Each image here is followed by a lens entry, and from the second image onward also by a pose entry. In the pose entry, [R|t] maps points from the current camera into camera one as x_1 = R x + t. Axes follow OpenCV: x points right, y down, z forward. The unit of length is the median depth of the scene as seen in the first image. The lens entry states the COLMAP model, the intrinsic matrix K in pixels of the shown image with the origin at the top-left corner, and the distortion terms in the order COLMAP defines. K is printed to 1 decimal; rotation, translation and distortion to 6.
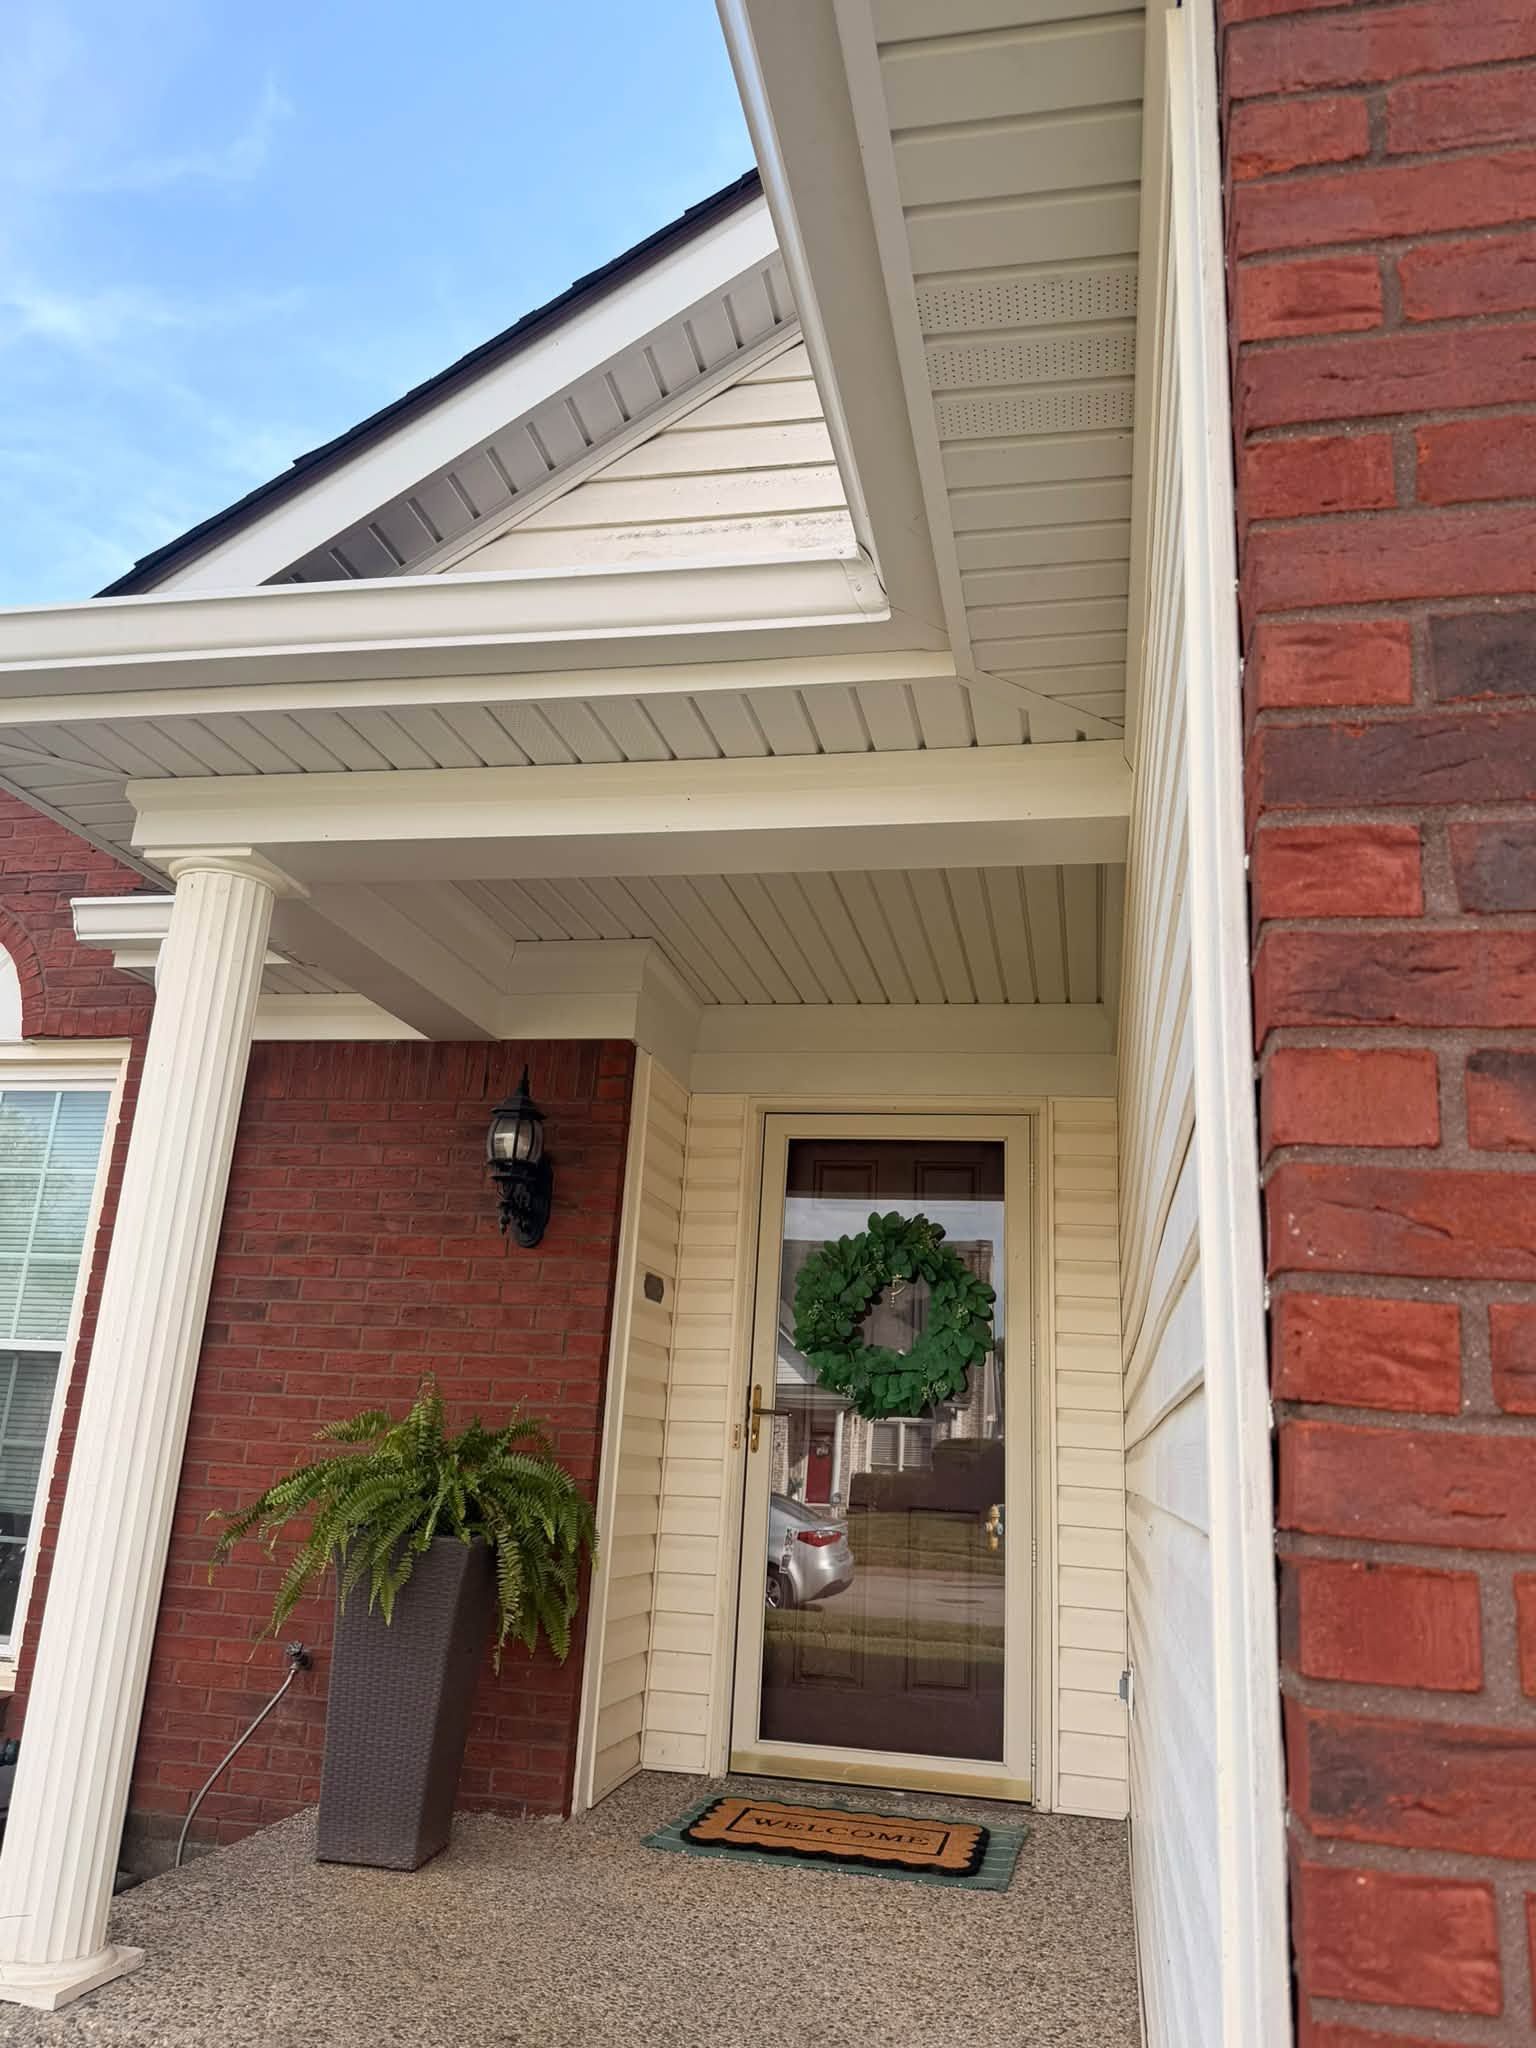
lens RADIAL K [[1486.8, 0, 775.3], [0, 1486.8, 1016.5], [0, 0, 1]] dist [0.038811, -0.001324]
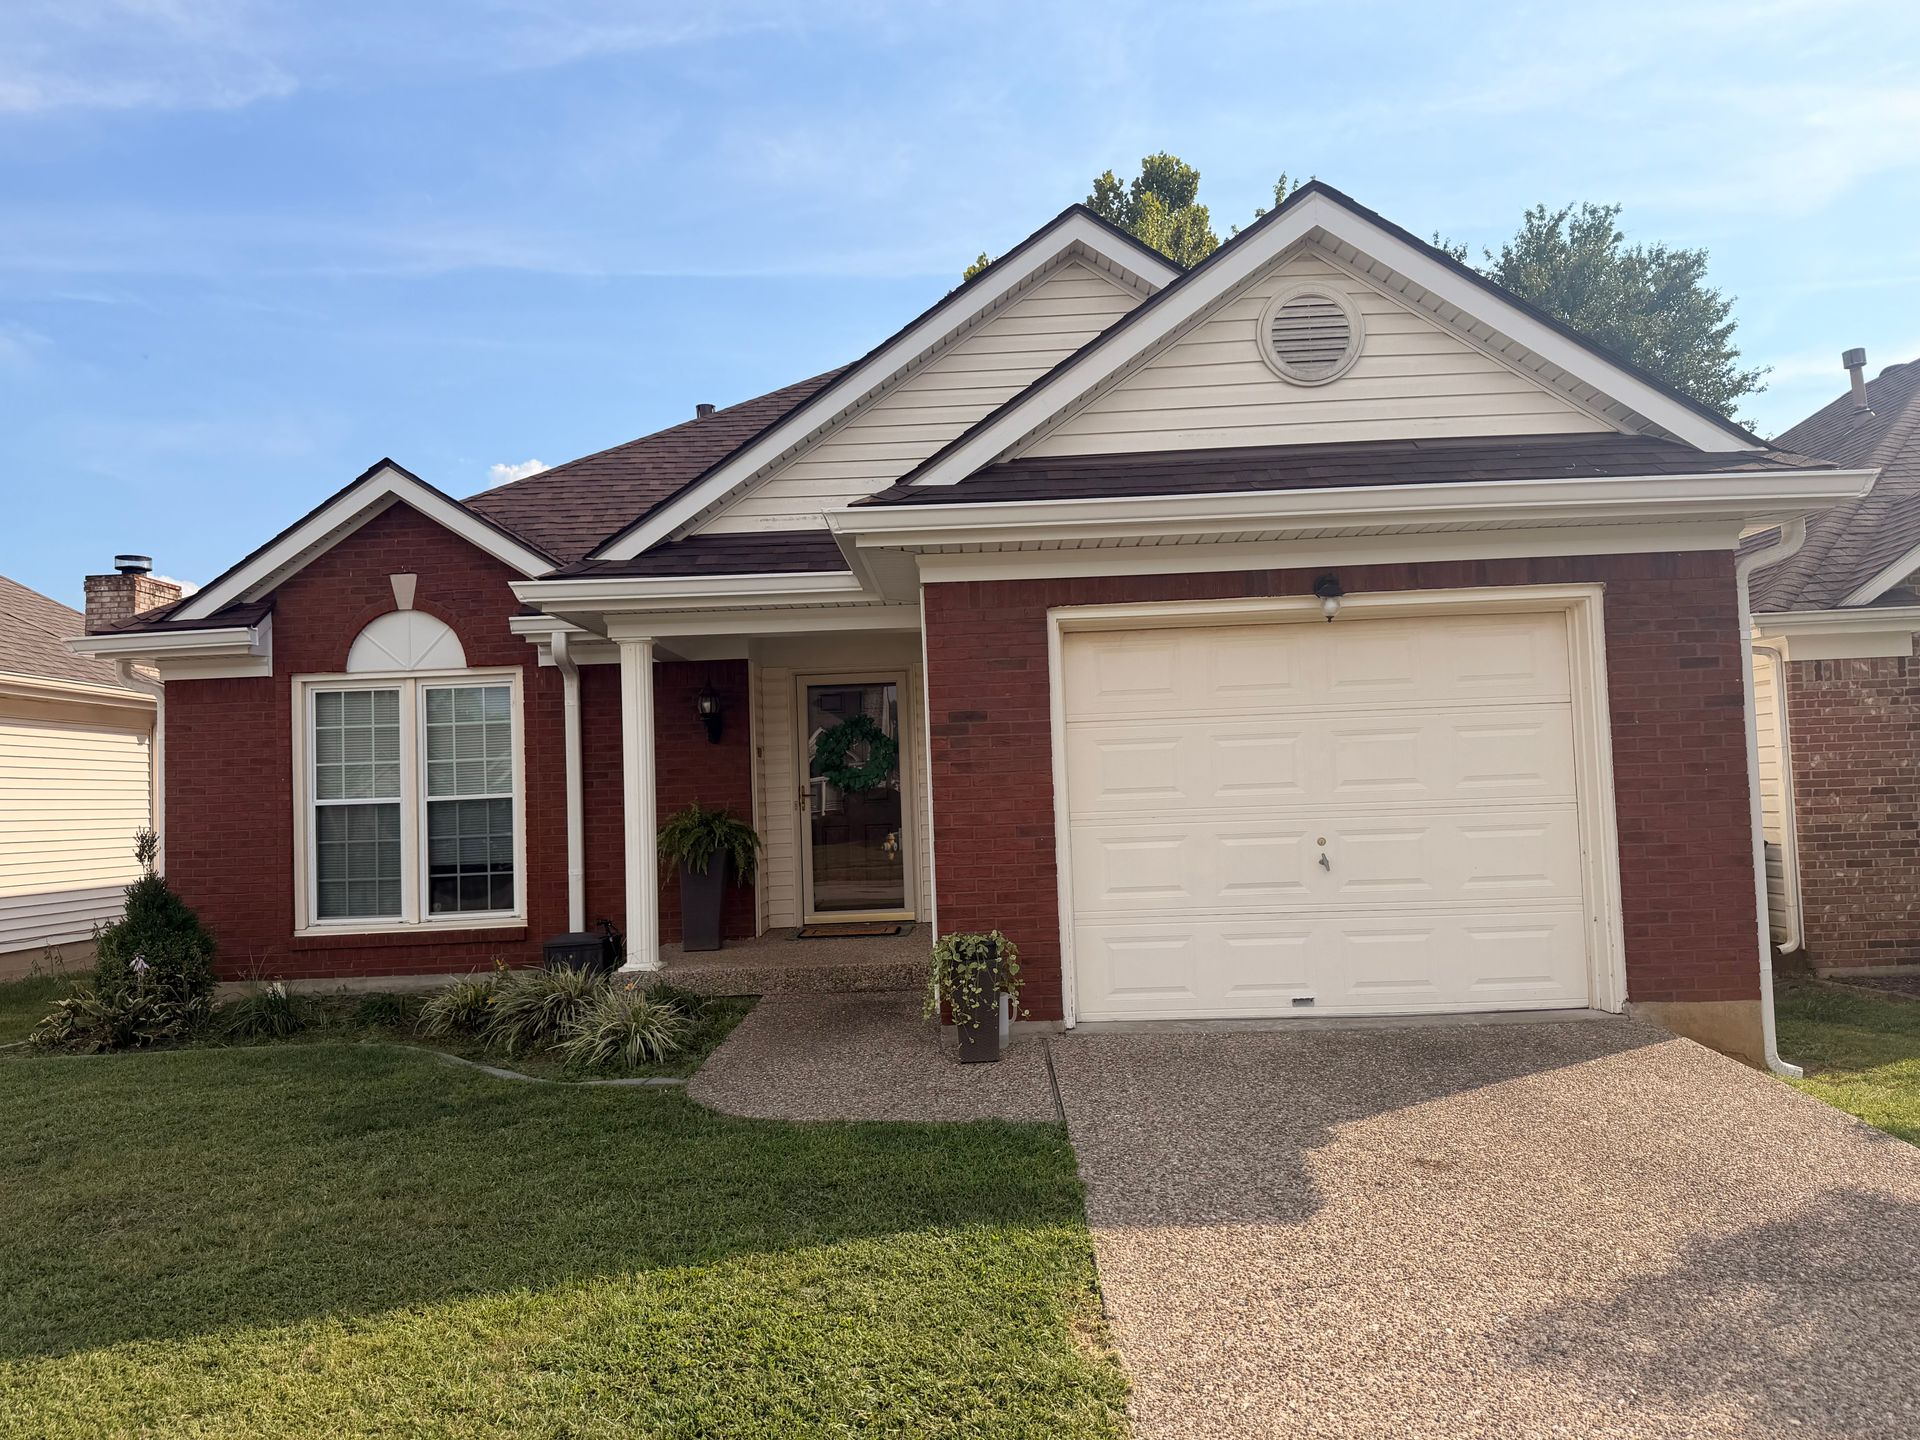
lens RADIAL K [[1393.9, 0, 959.7], [0, 1393.9, 722.8], [0, 0, 1]] dist [0.038811, -0.001324]
pose [[0.977657, -0.080860, 0.194032, -0.210054], [0.033783, 0.971496, 0.234638, -0.416963], [-0.207474, -0.222841, 0.952521, -1.331697]]
